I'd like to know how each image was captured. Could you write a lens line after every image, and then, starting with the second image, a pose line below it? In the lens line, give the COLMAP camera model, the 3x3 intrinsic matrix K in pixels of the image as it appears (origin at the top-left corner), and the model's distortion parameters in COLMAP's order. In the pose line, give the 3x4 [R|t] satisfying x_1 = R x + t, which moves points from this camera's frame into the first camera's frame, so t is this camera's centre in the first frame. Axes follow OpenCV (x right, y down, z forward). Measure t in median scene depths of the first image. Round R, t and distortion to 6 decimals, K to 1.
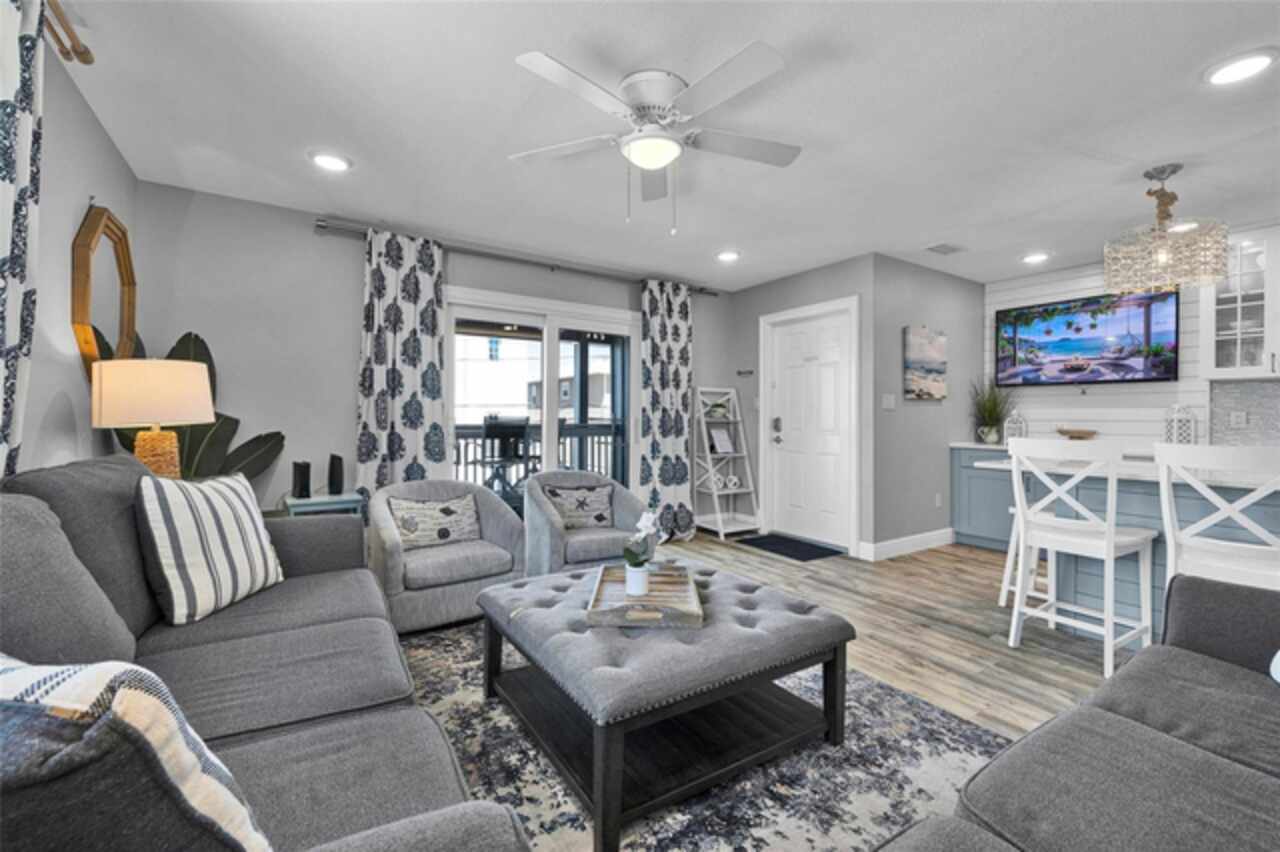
lens RADIAL K [[541.0, 0, 637.8], [0, 541.0, 419.4], [0, 0, 1]] dist [0.001212, -0.000517]
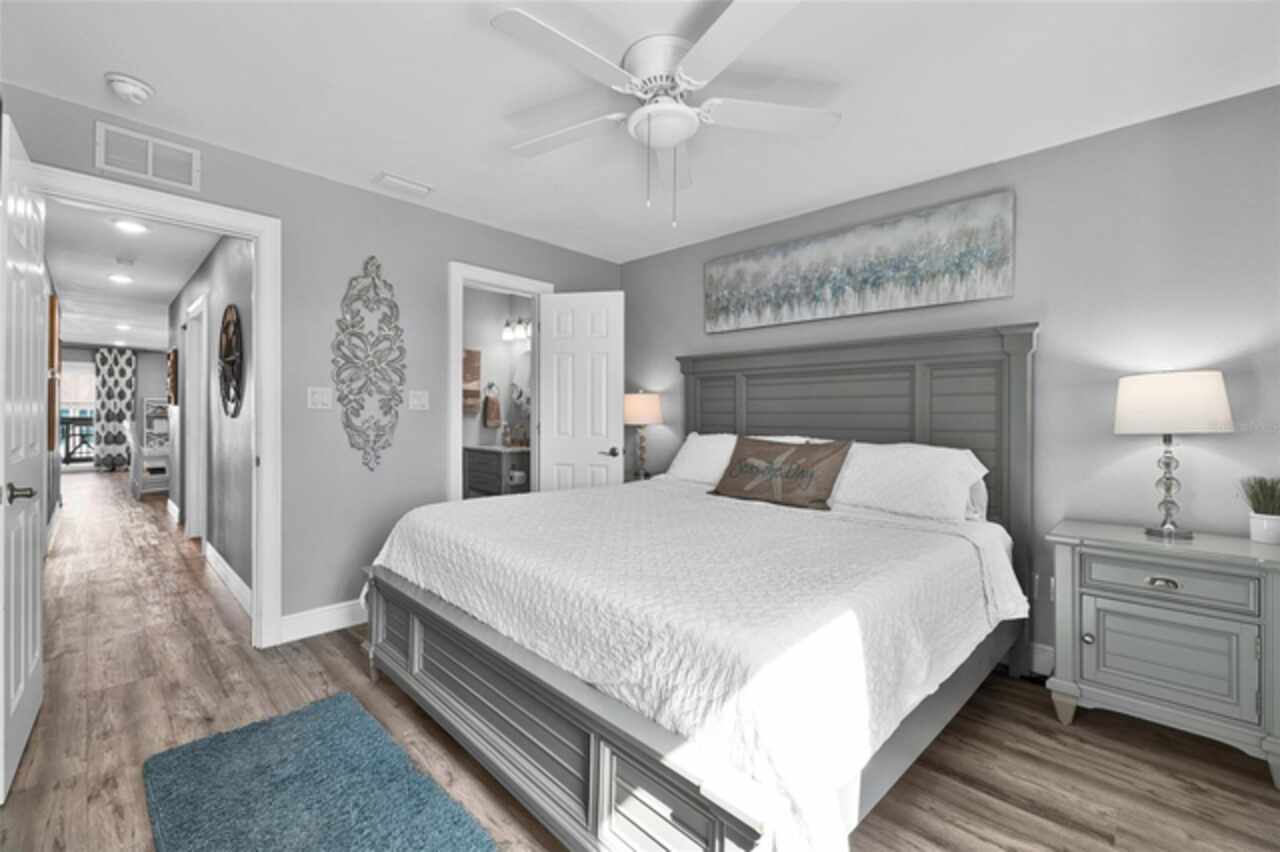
lens RADIAL K [[541.0, 0, 634.2], [0, 541.0, 417.7], [0, 0, 1]] dist [0.001212, -0.000517]
pose [[0.977679, 0.005994, 0.210018, 1.630374], [-0.006815, 0.999972, 0.003186, -0.006590], [-0.209993, -0.004547, 0.977692, -1.522863]]
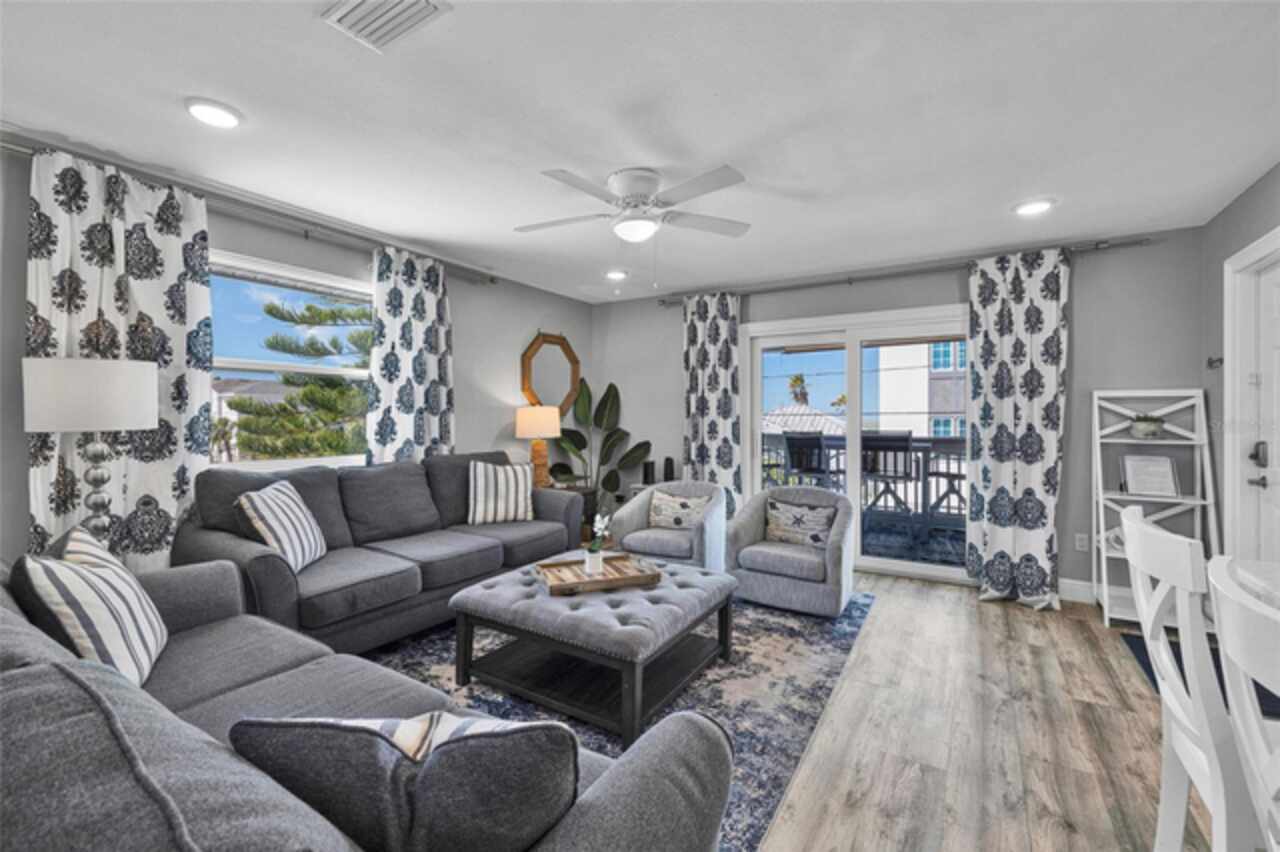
lens RADIAL K [[541.0, 0, 627.8], [0, 541.0, 417.5], [0, 0, 1]] dist [0.001212, -0.000517]
pose [[0.411680, -0.002721, -0.911324, 0.527829], [0.000415, 0.999996, -0.002798, -0.027871], [0.911328, 0.000774, 0.411680, 0.213448]]
